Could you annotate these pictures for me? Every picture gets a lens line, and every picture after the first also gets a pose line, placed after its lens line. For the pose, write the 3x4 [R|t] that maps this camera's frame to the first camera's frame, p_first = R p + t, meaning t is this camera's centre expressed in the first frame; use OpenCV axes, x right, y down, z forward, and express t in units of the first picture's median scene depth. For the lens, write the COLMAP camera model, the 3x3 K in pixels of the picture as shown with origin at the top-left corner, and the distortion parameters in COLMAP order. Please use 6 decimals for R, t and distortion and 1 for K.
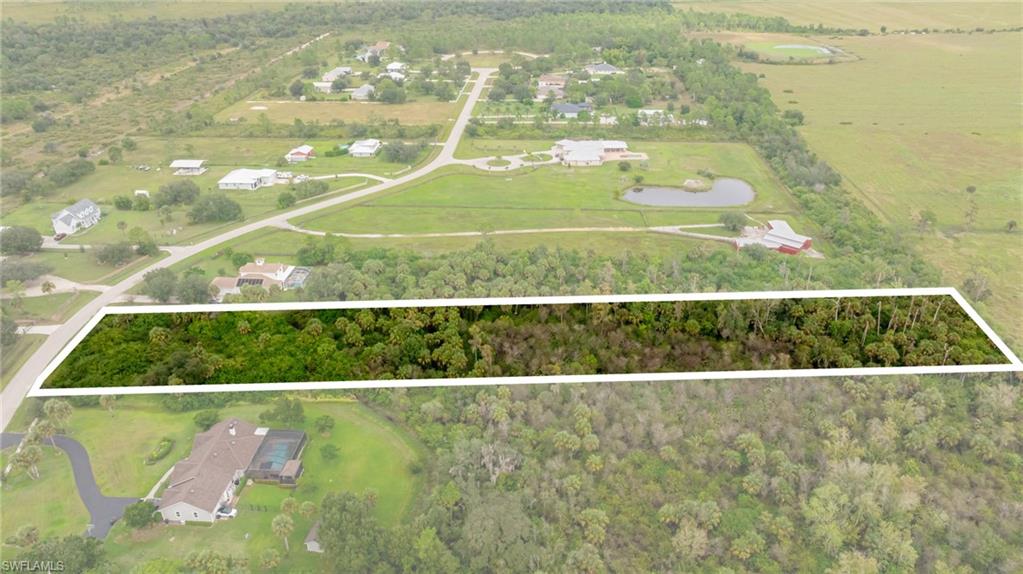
lens RADIAL K [[720.3, 0, 516.9], [0, 720.3, 286.5], [0, 0, 1]] dist [-0.044662, 0.044191]
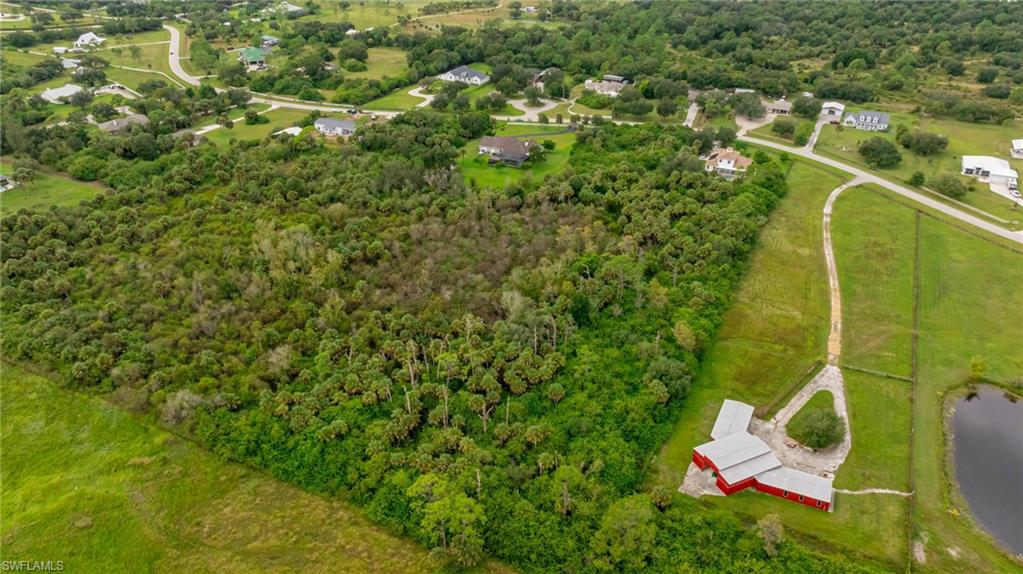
lens RADIAL K [[720.3, 0, 511.6], [0, 720.3, 282.1], [0, 0, 1]] dist [-0.044662, 0.044191]
pose [[-0.401645, 0.445981, -0.799864, 0.641201], [-0.420178, 0.686311, 0.593656, -0.323447], [0.813715, 0.574524, -0.088262, 0.638996]]
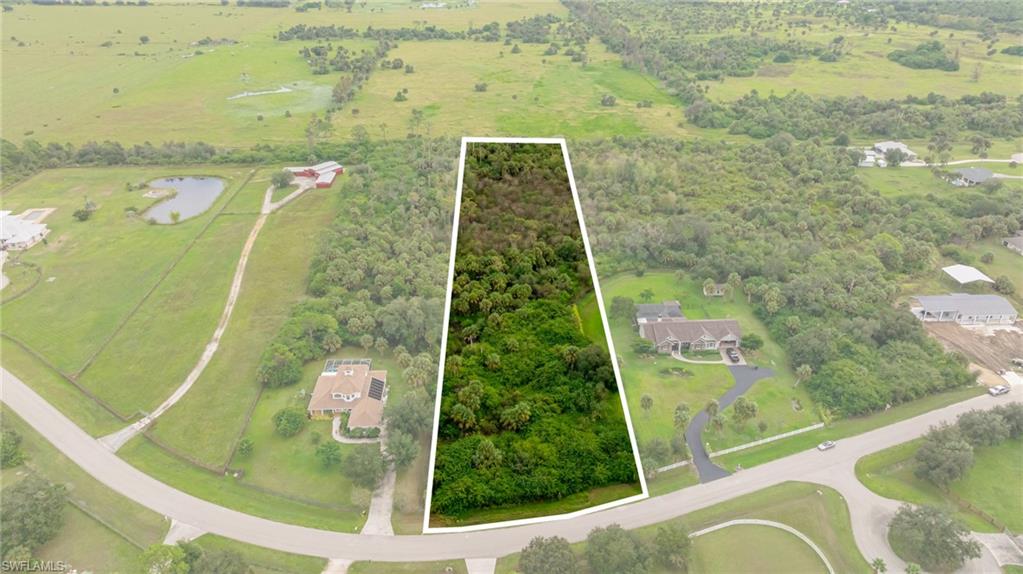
lens RADIAL K [[720.3, 0, 510.8], [0, 720.3, 284.5], [0, 0, 1]] dist [-0.044662, 0.044191]
pose [[-0.102129, -0.446221, 0.889076, -0.687950], [0.451926, 0.775383, 0.441072, -0.245313], [-0.886190, 0.446843, 0.122470, 0.493501]]
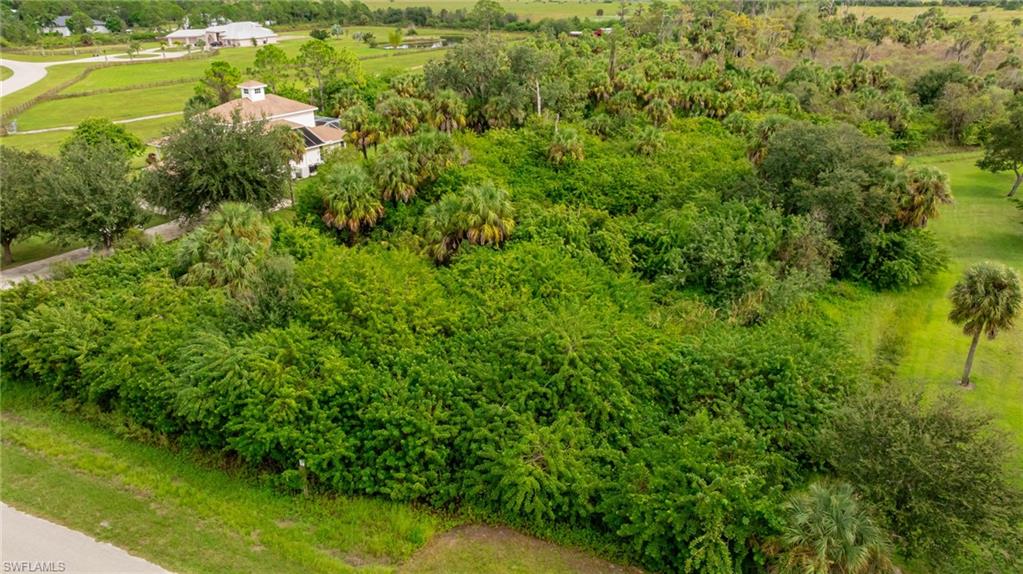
lens RADIAL K [[720.3, 0, 511.2], [0, 720.3, 285.5], [0, 0, 1]] dist [-0.044662, 0.044191]
pose [[0.499736, -0.340889, 0.796278, -0.412907], [0.393253, 0.908386, 0.142081, 0.034122], [-0.771761, 0.242136, 0.588009, 0.498701]]
